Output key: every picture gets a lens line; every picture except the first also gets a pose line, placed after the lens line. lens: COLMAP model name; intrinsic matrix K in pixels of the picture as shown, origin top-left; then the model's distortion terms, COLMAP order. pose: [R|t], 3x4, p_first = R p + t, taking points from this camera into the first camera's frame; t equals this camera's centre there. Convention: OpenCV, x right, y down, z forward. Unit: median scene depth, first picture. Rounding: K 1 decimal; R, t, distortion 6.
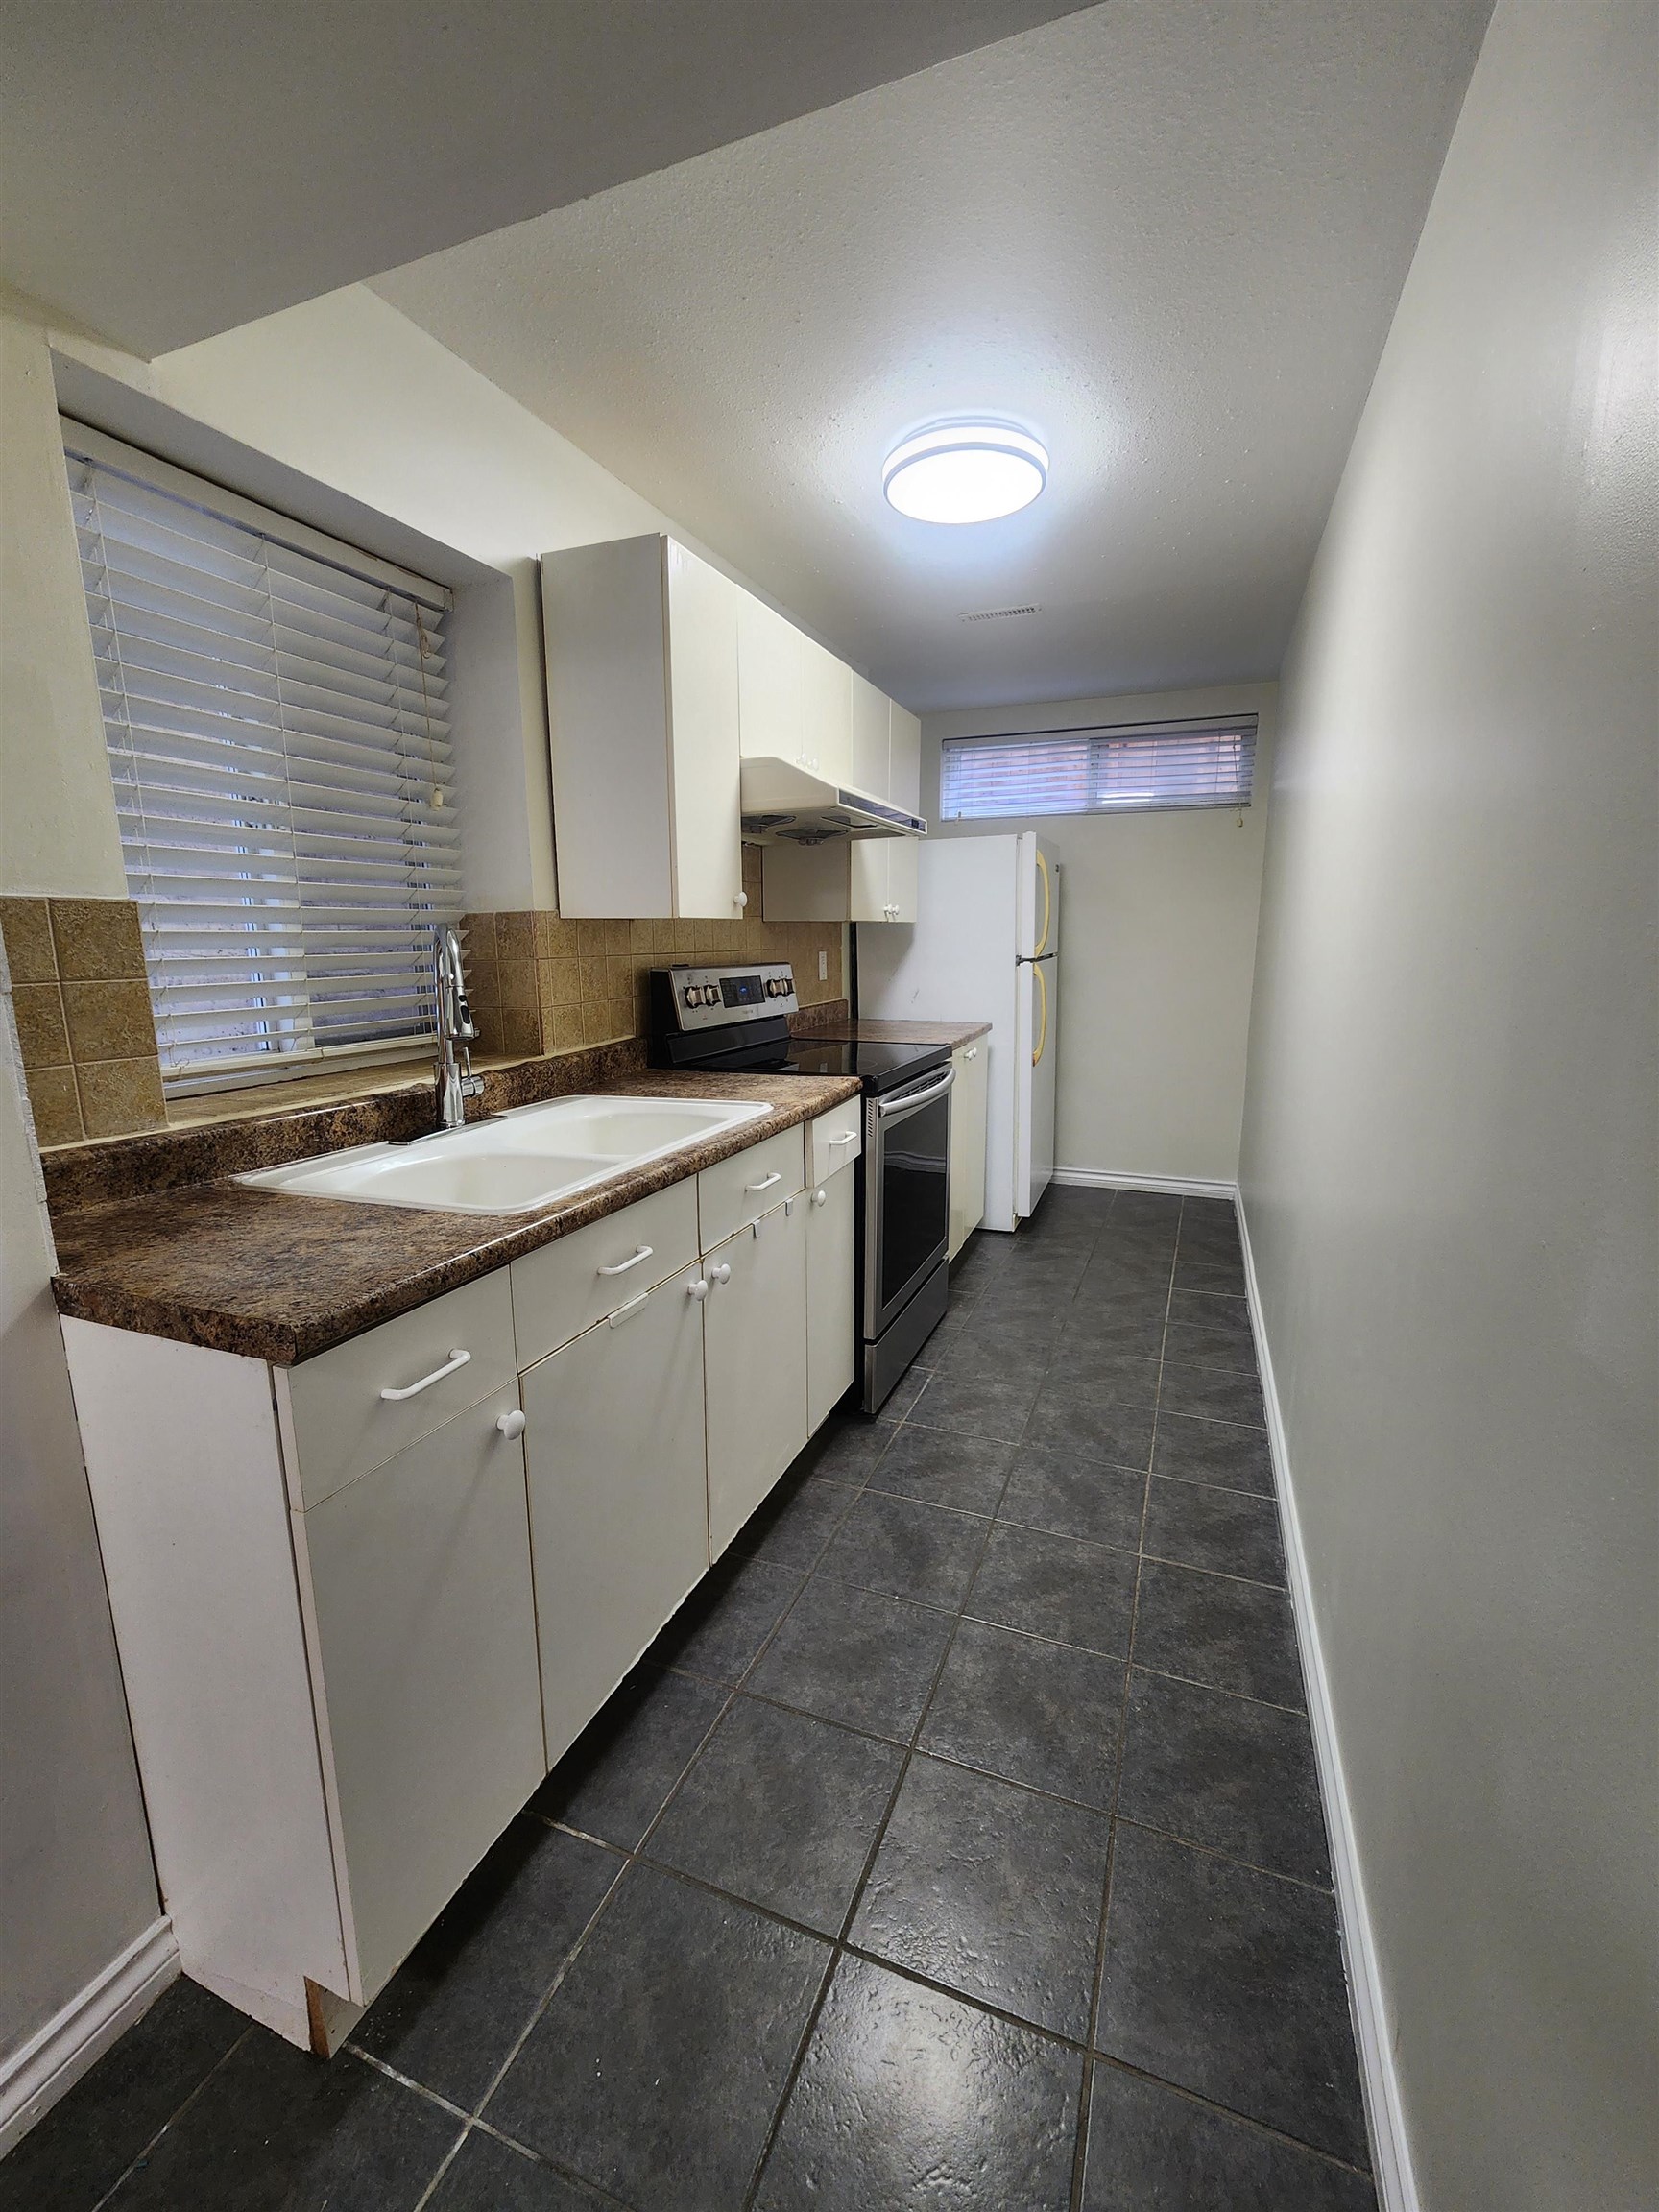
lens RADIAL K [[913.0, 0, 825.5], [0, 913.0, 1114.4], [0, 0, 1]] dist [-0.000918, 0.001261]
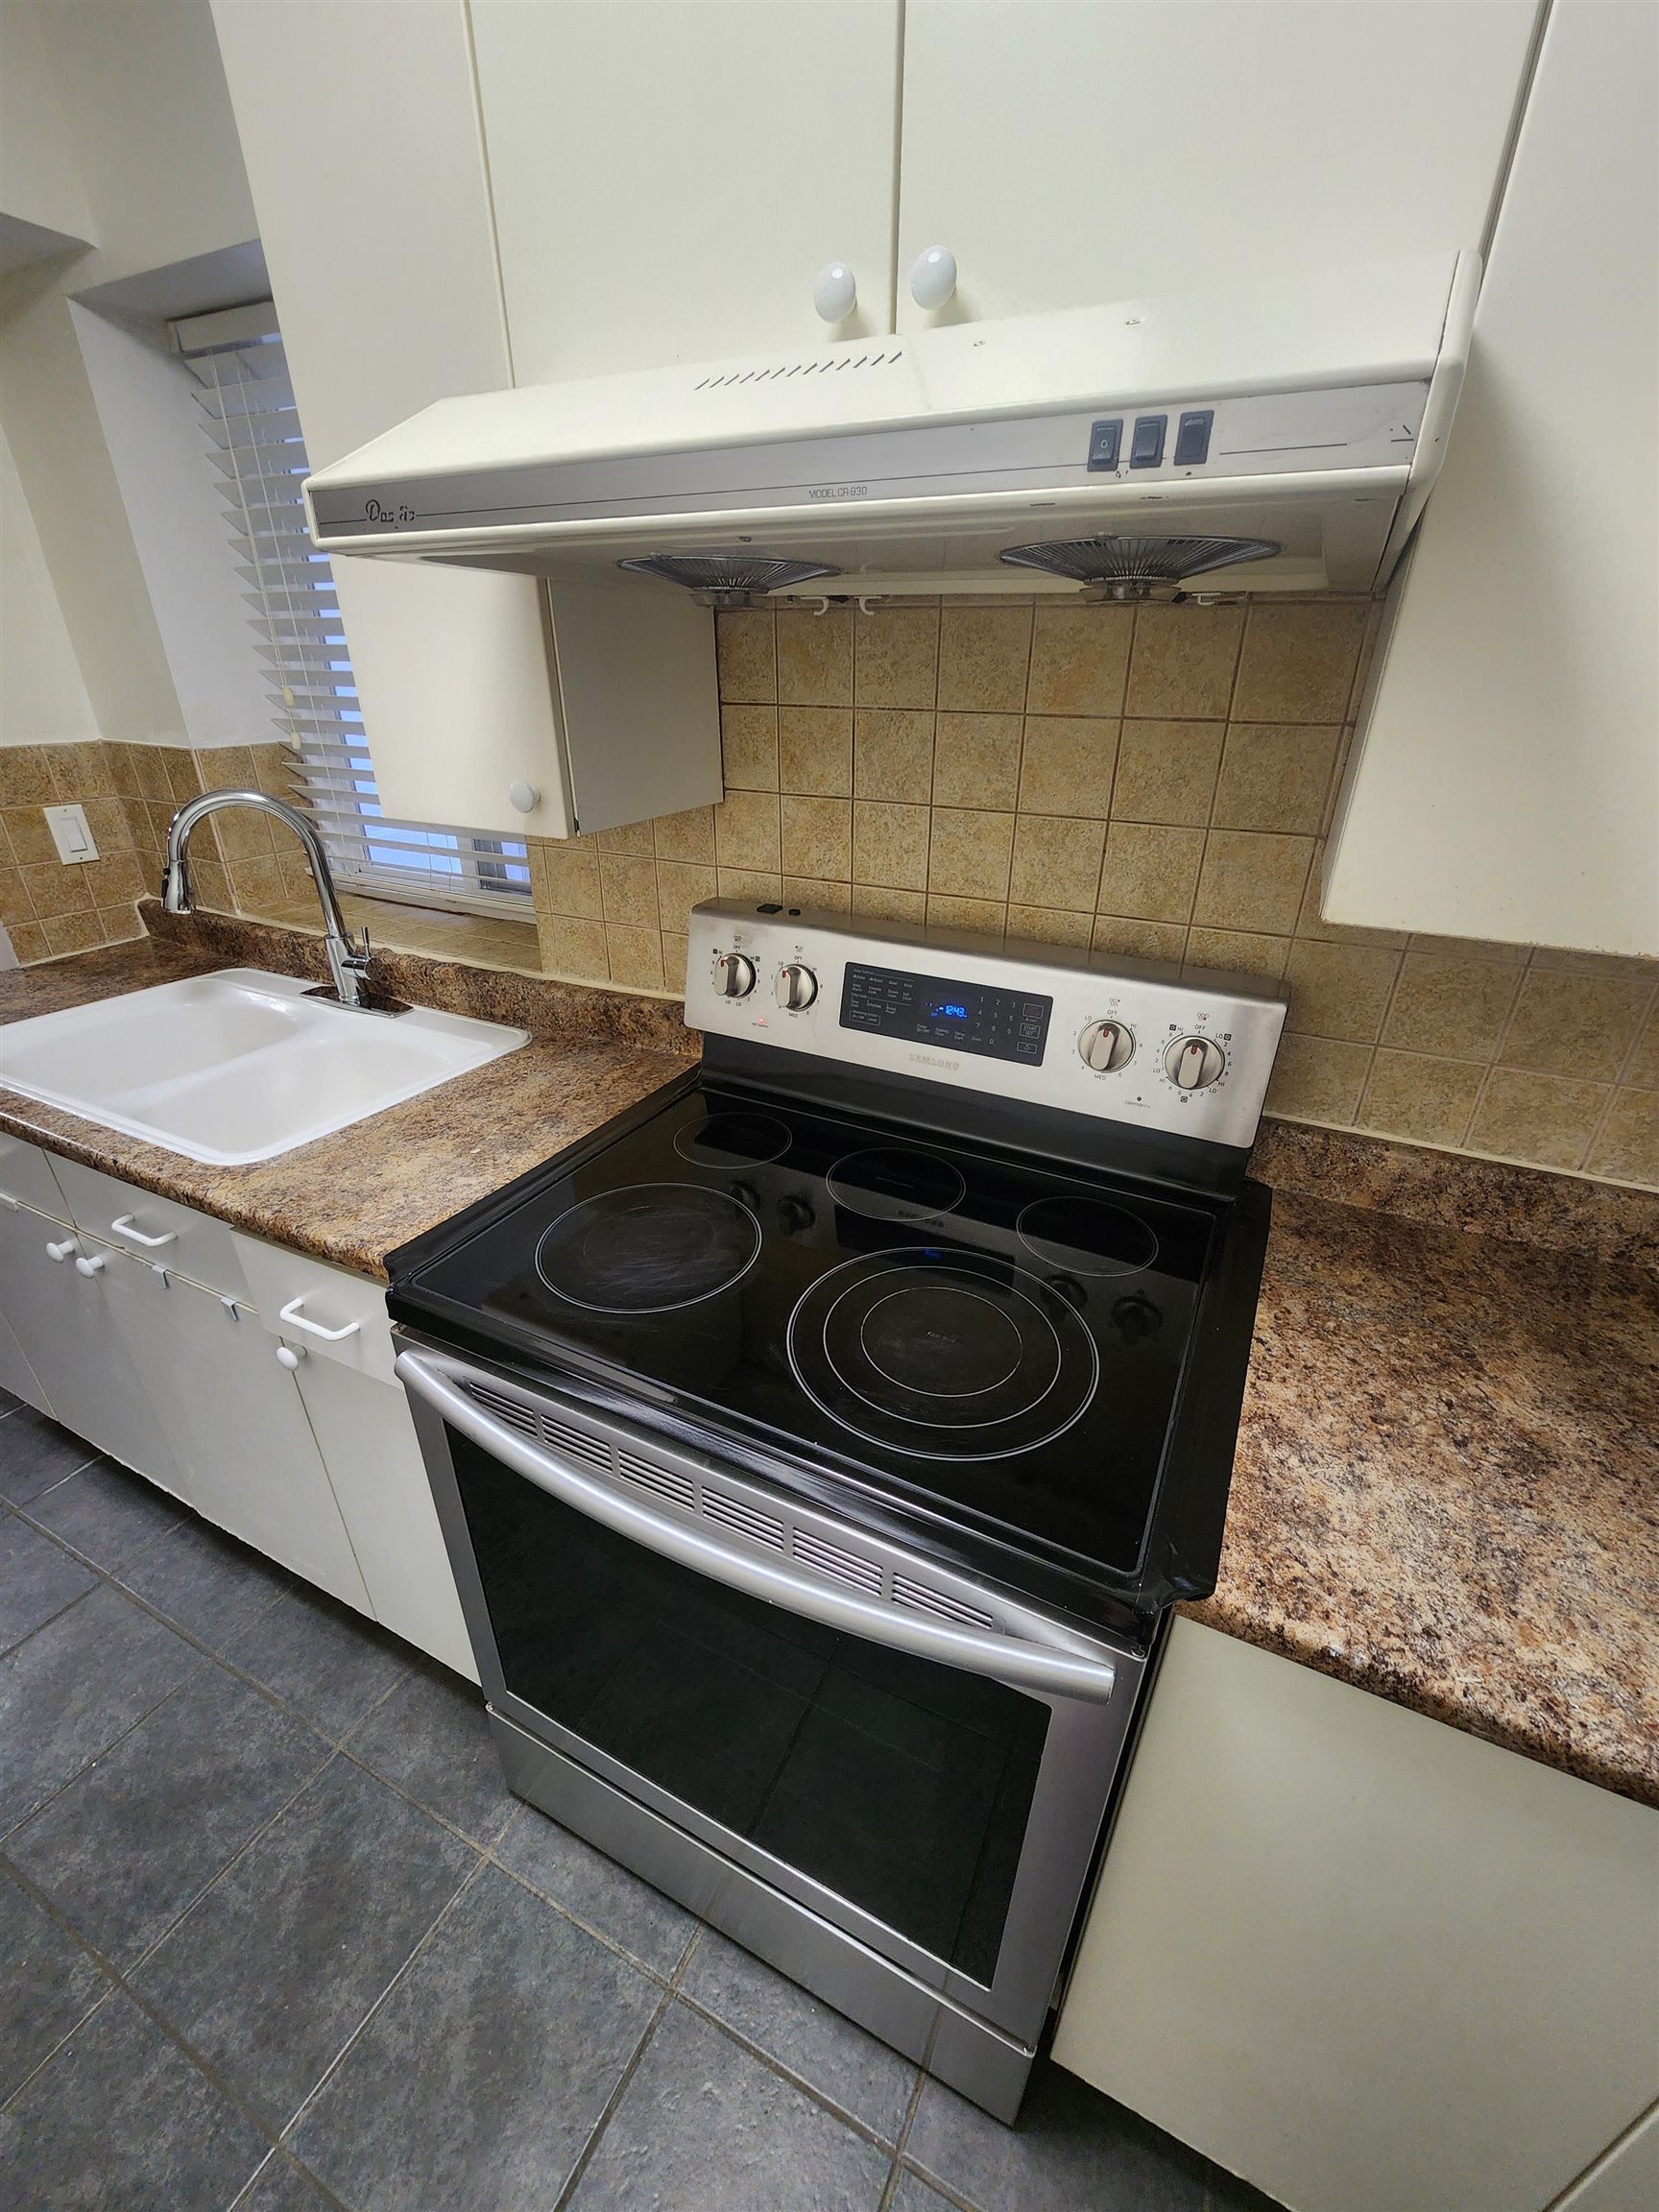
lens RADIAL K [[913.0, 0, 834.0], [0, 913.0, 1104.2], [0, 0, 1]] dist [-0.000918, 0.001261]
pose [[-0.081461, 0.454047, -0.887246, 0.379051], [-0.196571, 0.865400, 0.460915, -0.357530], [0.977100, 0.211954, 0.018756, 1.222615]]
